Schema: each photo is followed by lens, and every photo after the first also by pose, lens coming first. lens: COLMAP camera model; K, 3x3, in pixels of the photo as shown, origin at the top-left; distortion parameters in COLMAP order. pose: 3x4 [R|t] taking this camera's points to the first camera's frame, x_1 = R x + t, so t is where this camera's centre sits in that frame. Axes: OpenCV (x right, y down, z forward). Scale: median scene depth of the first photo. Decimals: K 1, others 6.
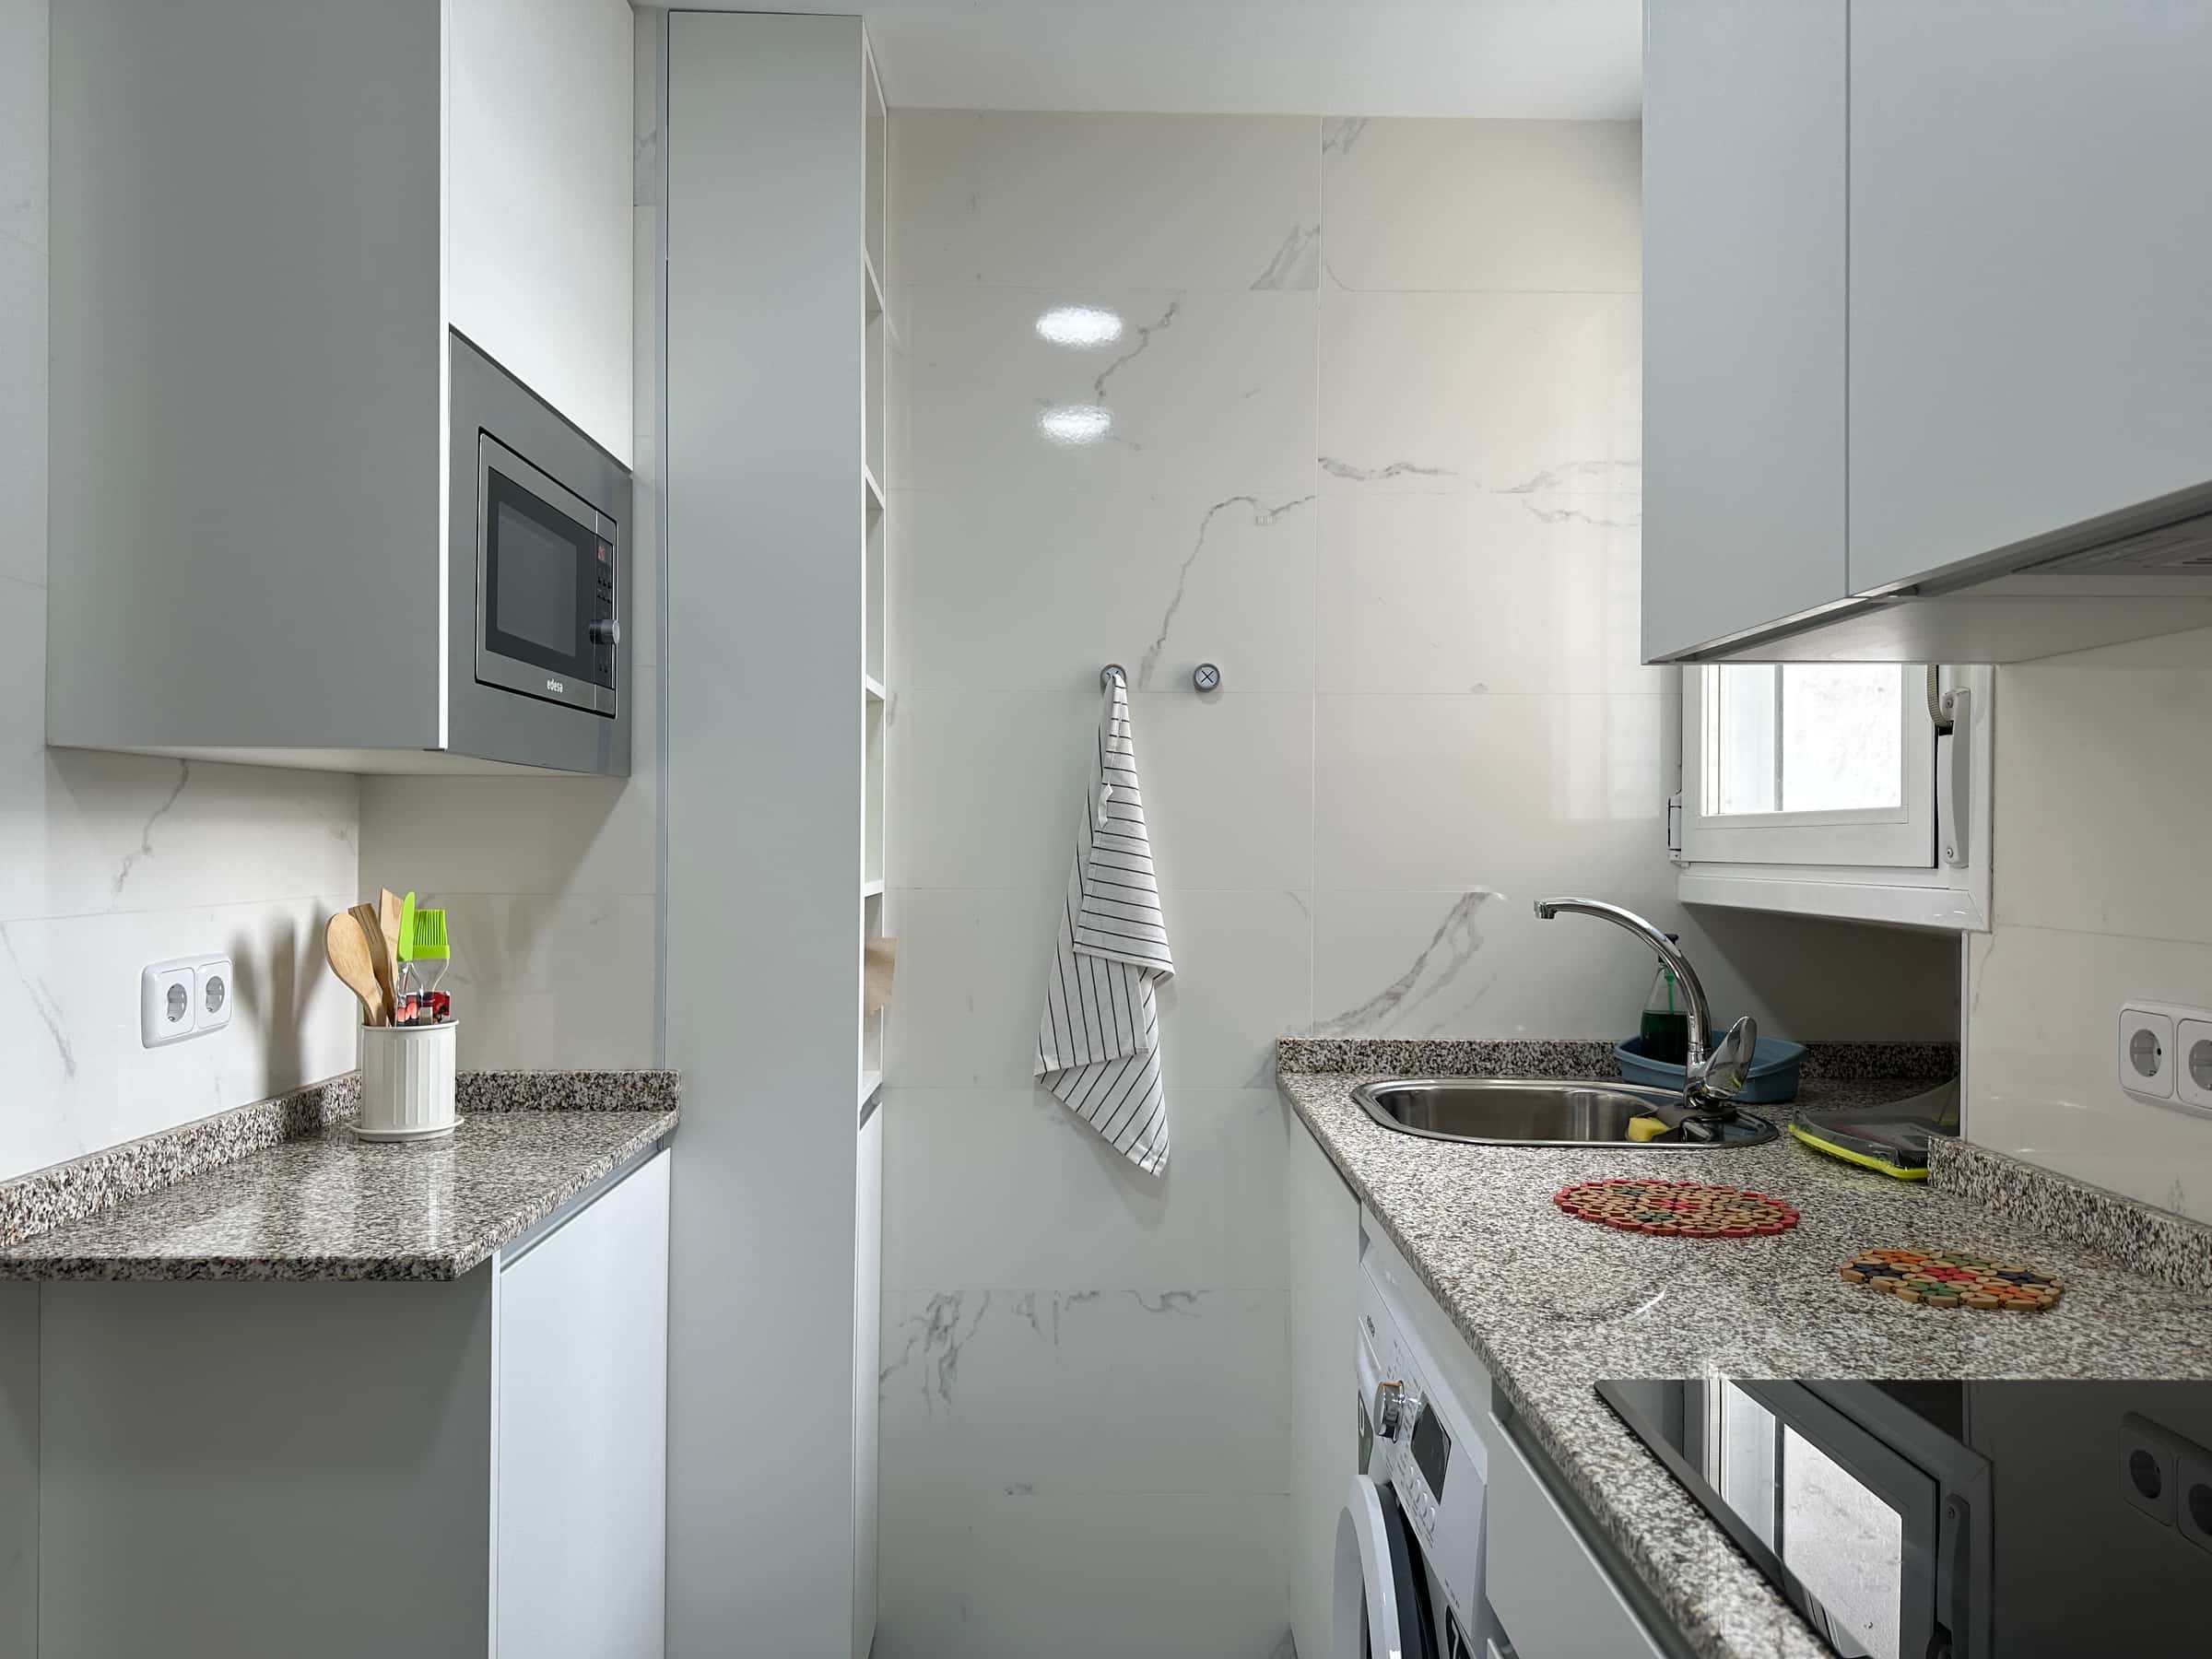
lens RADIAL K [[1523.0, 0, 1131.9], [0, 1523.0, 850.9], [0, 0, 1]] dist [0.122648, -0.188136]
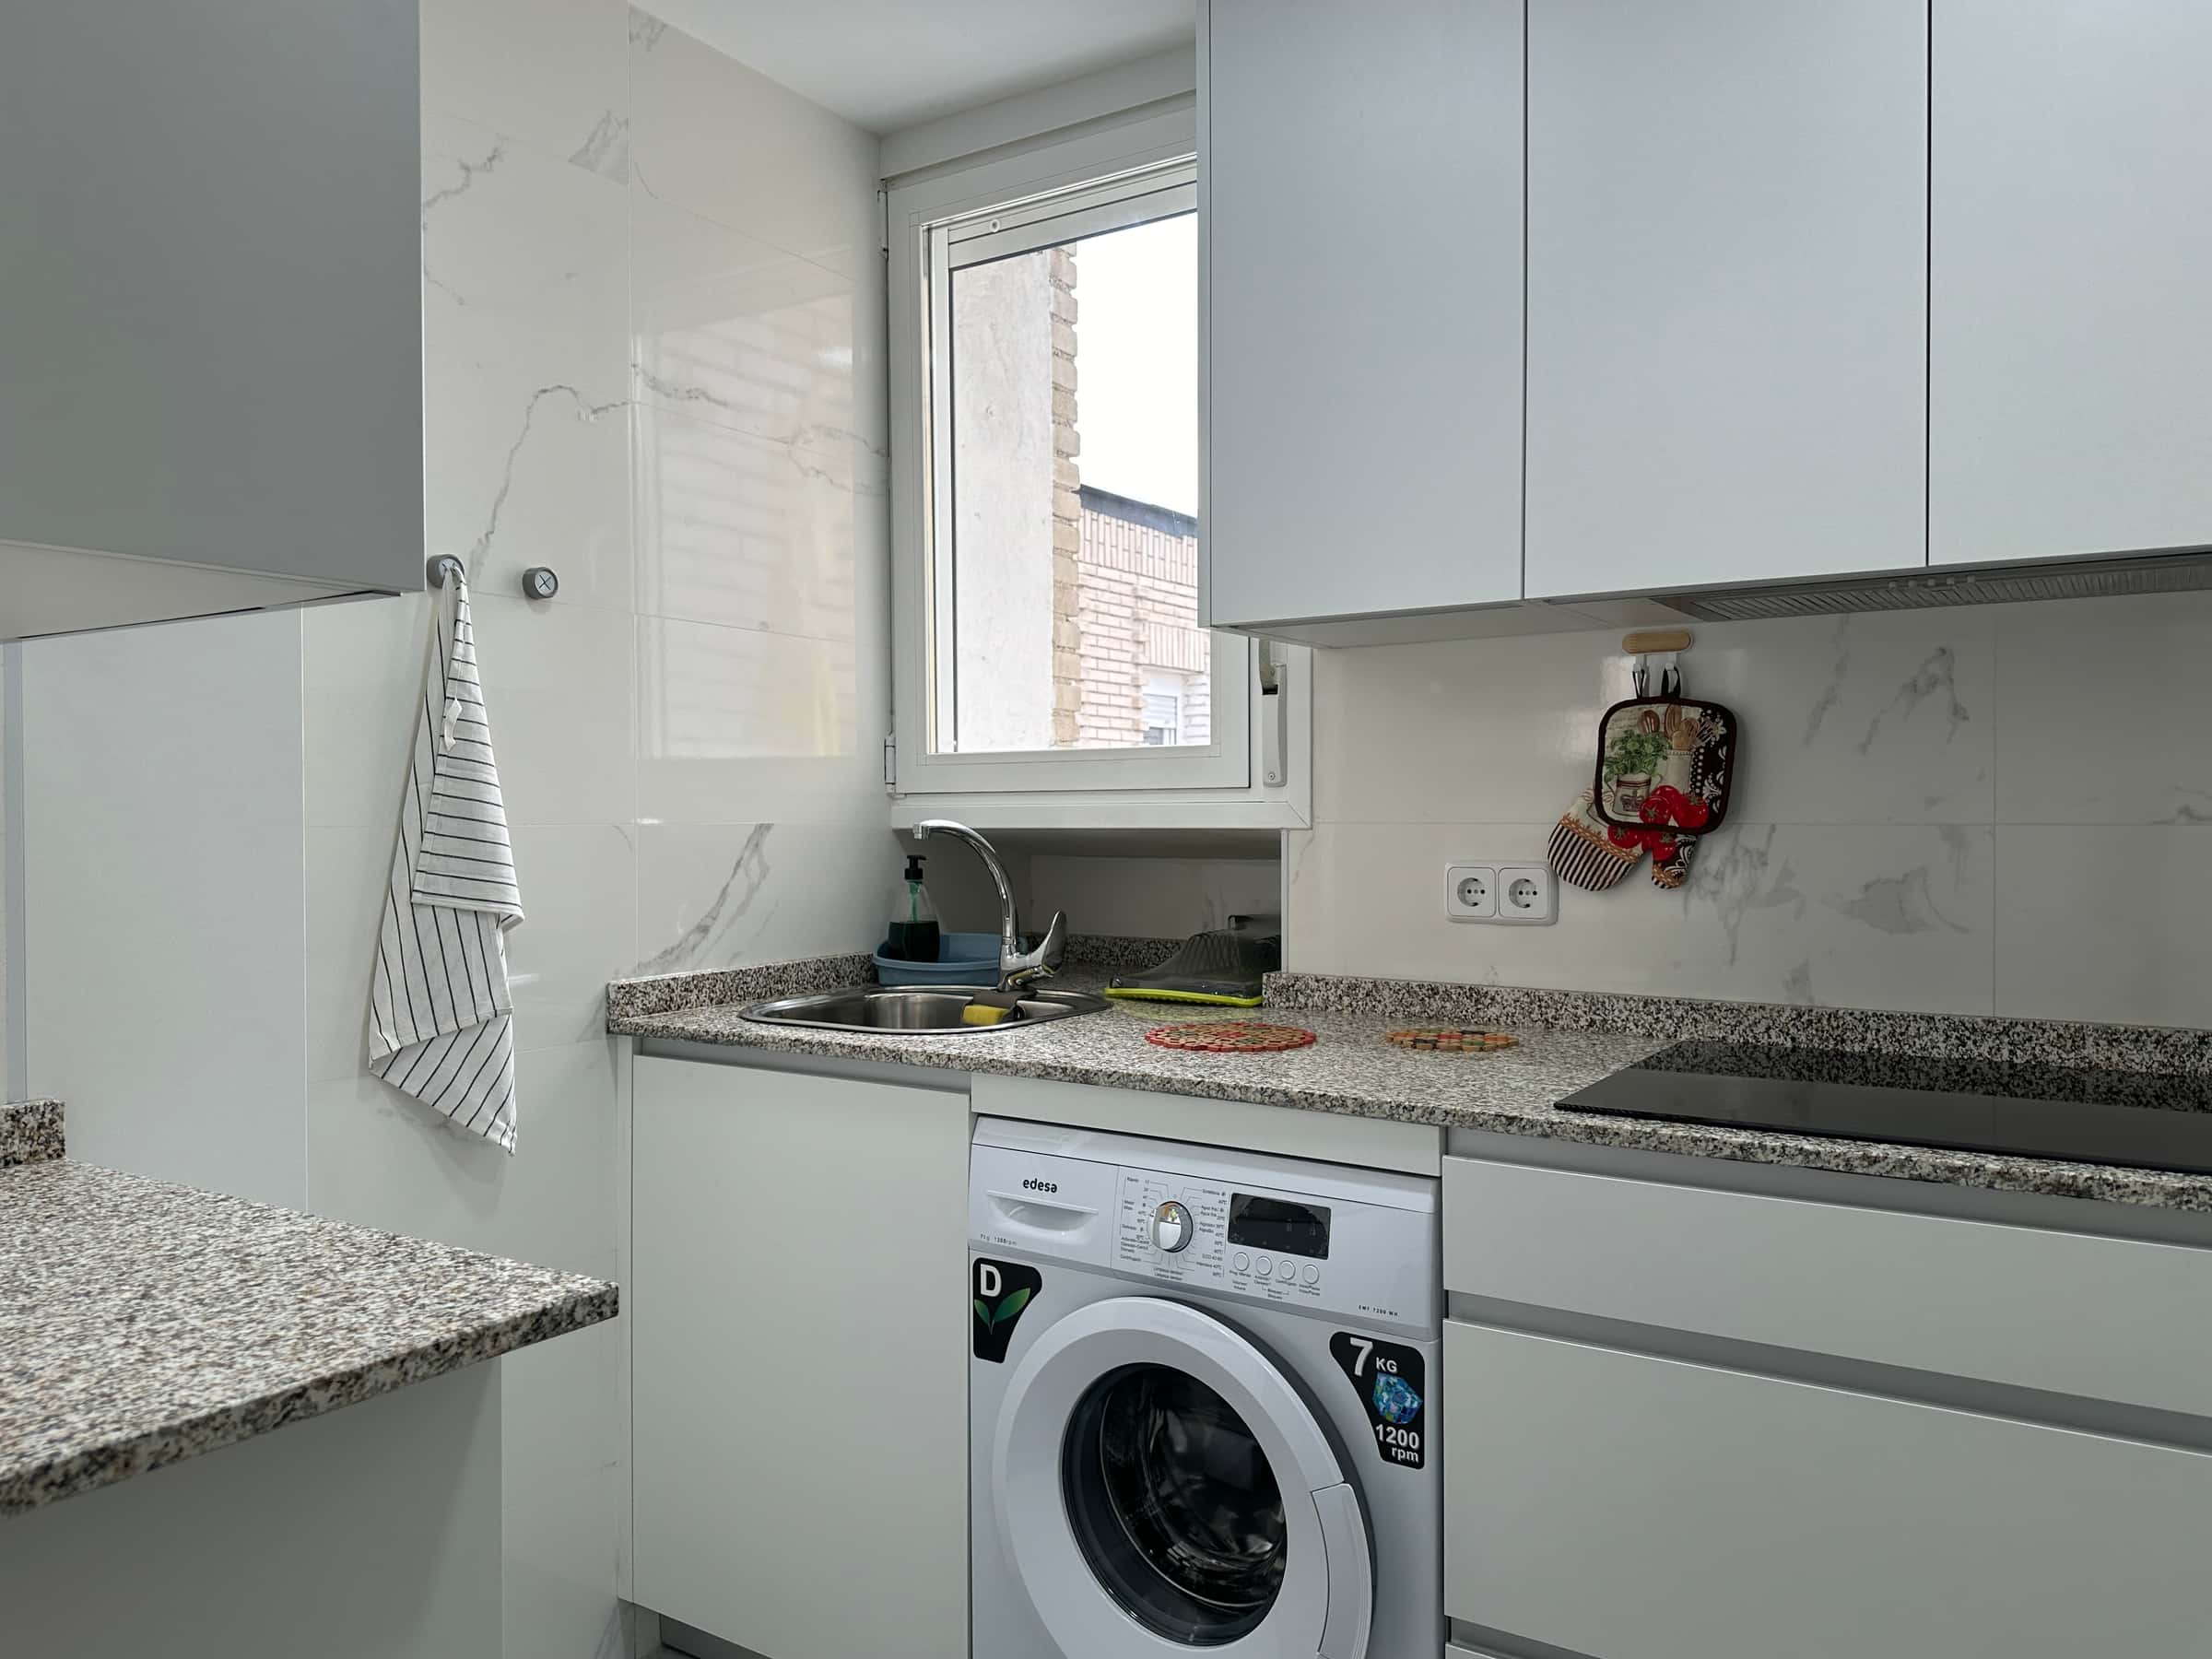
lens RADIAL K [[1566.5, 0, 1105.4], [0, 1566.5, 854.2], [0, 0, 1]] dist [0.146724, -0.287691]
pose [[0.560585, -0.031899, 0.827482, -0.539103], [0.012949, 0.999473, 0.029757, 0.019678], [-0.827996, -0.005966, 0.560703, 0.214800]]
